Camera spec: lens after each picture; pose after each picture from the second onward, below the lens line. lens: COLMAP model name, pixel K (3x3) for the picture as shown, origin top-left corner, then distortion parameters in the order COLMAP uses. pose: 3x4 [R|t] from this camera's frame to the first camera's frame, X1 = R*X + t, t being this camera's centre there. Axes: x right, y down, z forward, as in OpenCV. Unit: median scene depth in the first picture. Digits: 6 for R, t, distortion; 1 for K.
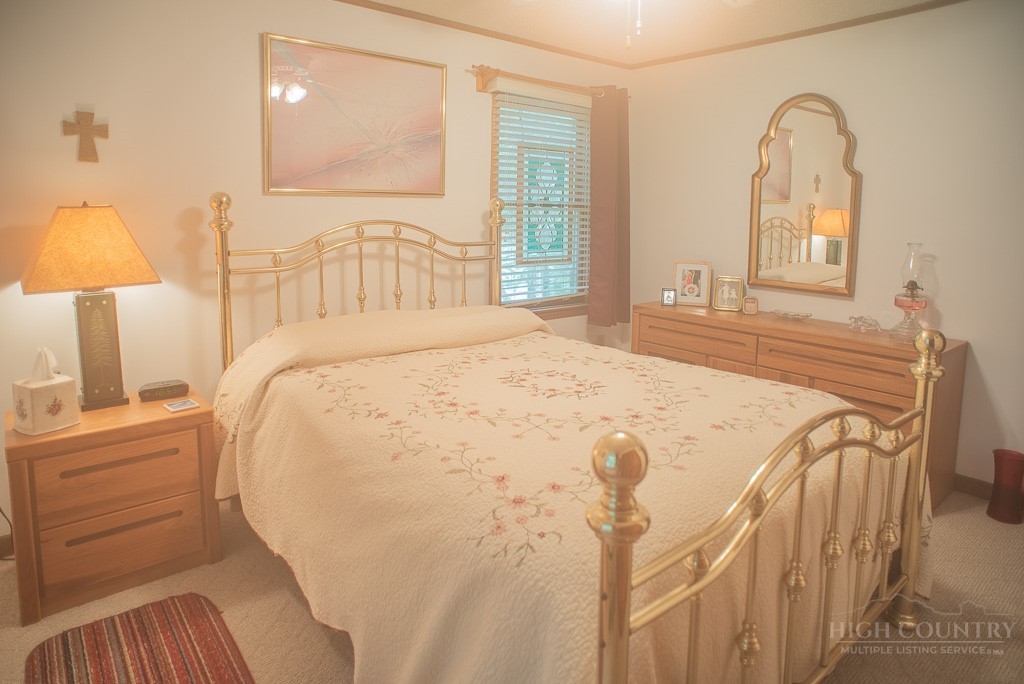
lens RADIAL K [[622.6, 0, 512.0], [0, 622.6, 342.0], [0, 0, 1]] dist [-0.005523, -0.000132]
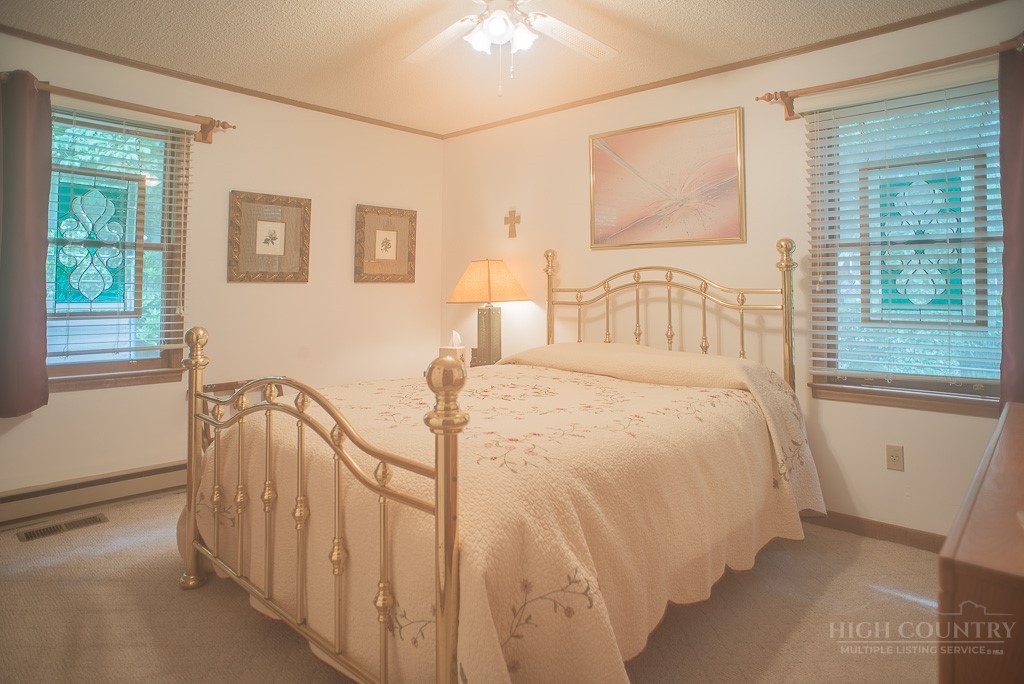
lens RADIAL K [[605.0, 0, 512.0], [0, 605.0, 342.0], [0, 0, 1]] dist [0.003280, 0.001479]
pose [[0.155963, 0.084995, -0.984099, 0.768800], [-0.203302, 0.977722, 0.052224, -0.062301], [0.966615, 0.191925, 0.169768, 0.547759]]
